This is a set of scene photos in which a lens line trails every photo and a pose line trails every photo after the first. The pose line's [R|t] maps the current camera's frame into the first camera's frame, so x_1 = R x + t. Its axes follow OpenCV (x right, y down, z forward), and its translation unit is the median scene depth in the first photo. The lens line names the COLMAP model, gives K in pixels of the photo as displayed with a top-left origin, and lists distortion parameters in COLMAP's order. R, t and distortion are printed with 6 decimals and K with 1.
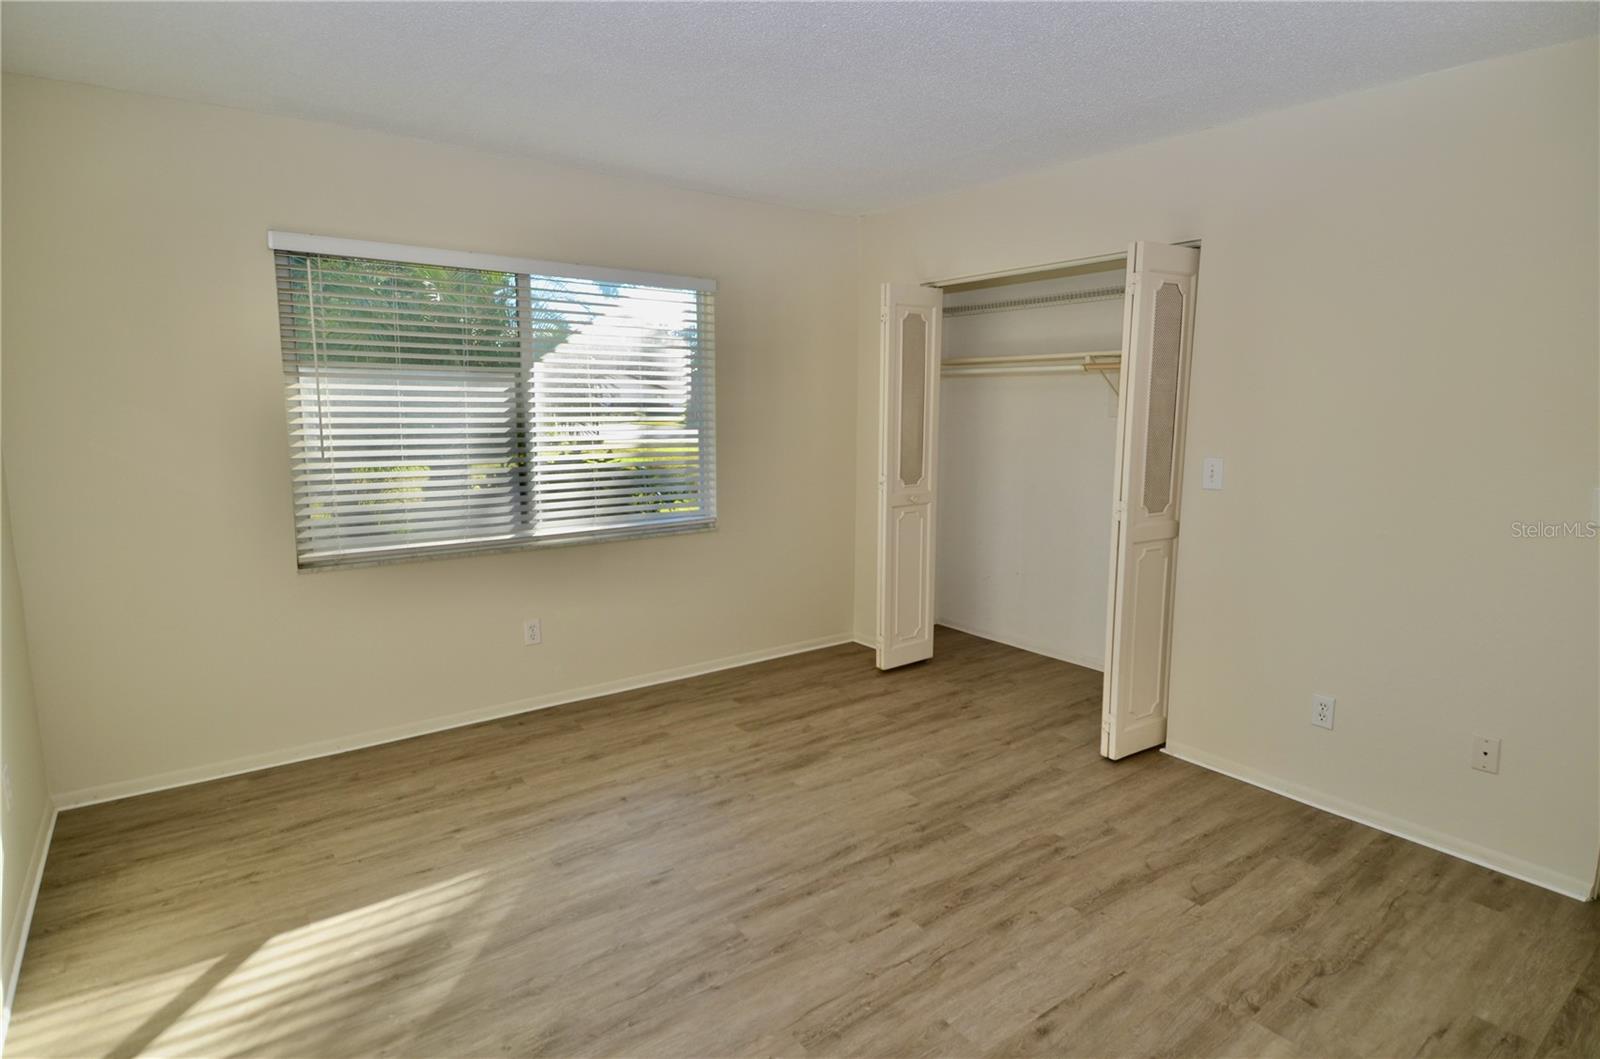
lens RADIAL K [[842.7, 0, 817.0], [0, 842.7, 517.7], [0, 0, 1]] dist [0.066061, -0.062606]
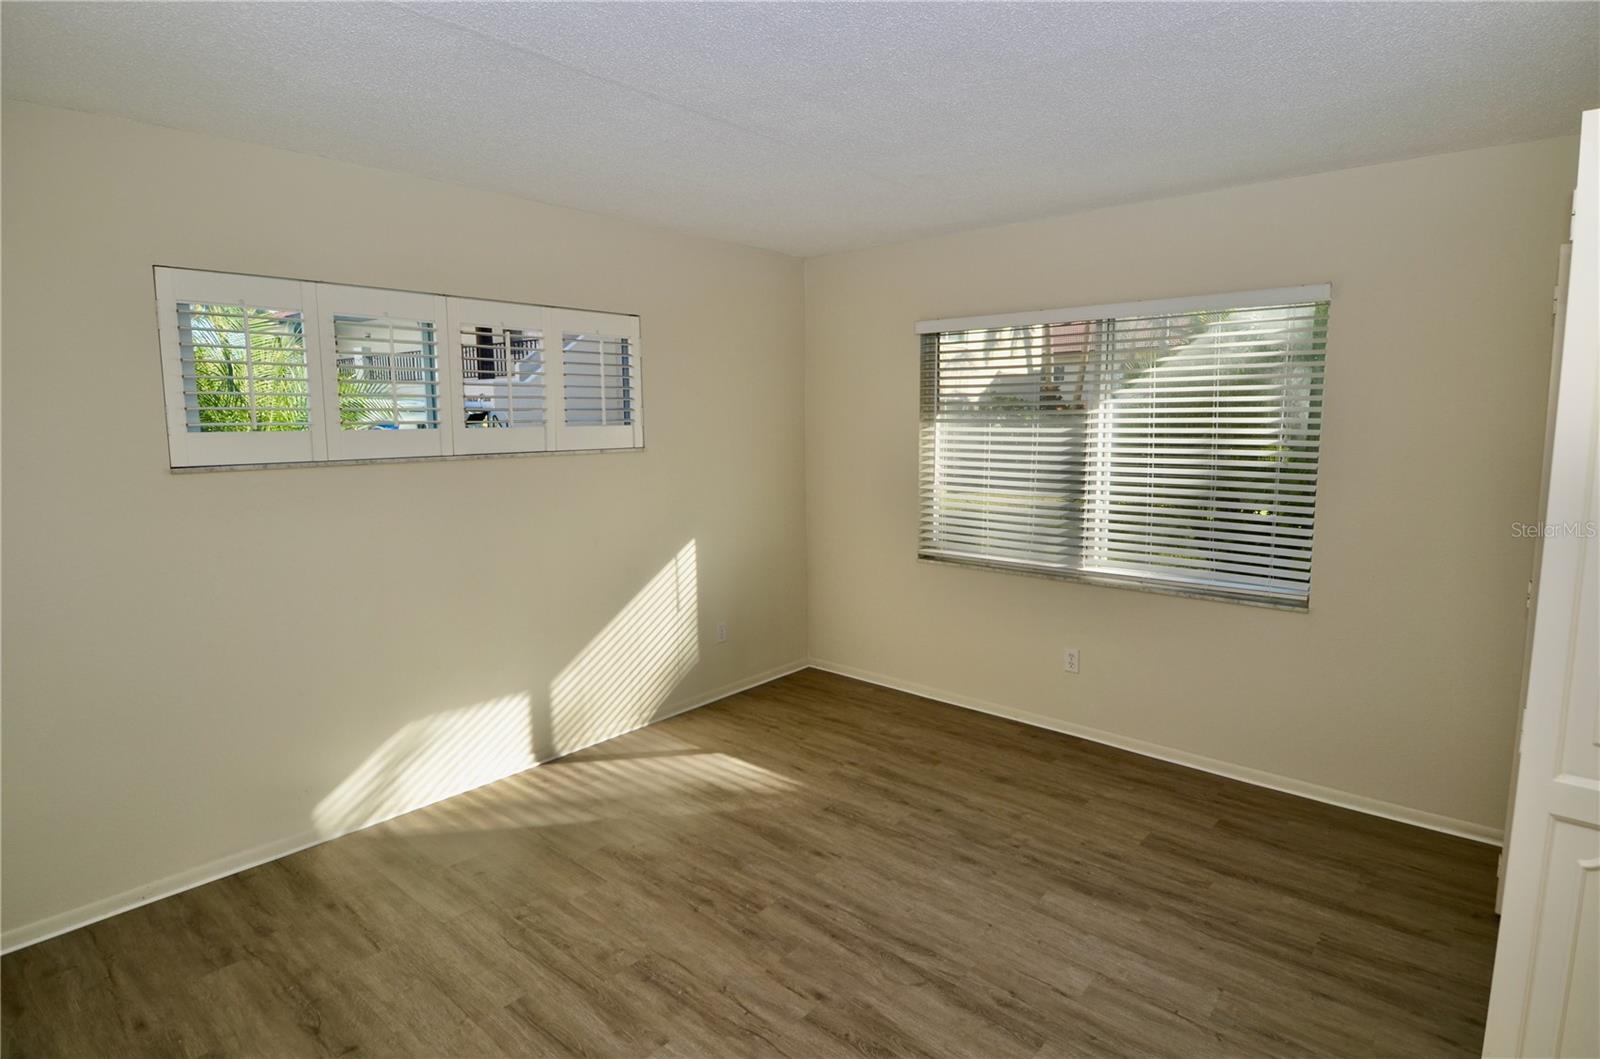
lens RADIAL K [[838.9, 0, 826.0], [0, 838.9, 517.6], [0, 0, 1]] dist [0.041919, -0.041491]
pose [[0.206260, 0.114502, -0.971775, 0.722790], [-0.126427, 0.987924, 0.089571, -0.114904], [0.970295, 0.104384, 0.218245, 0.562613]]
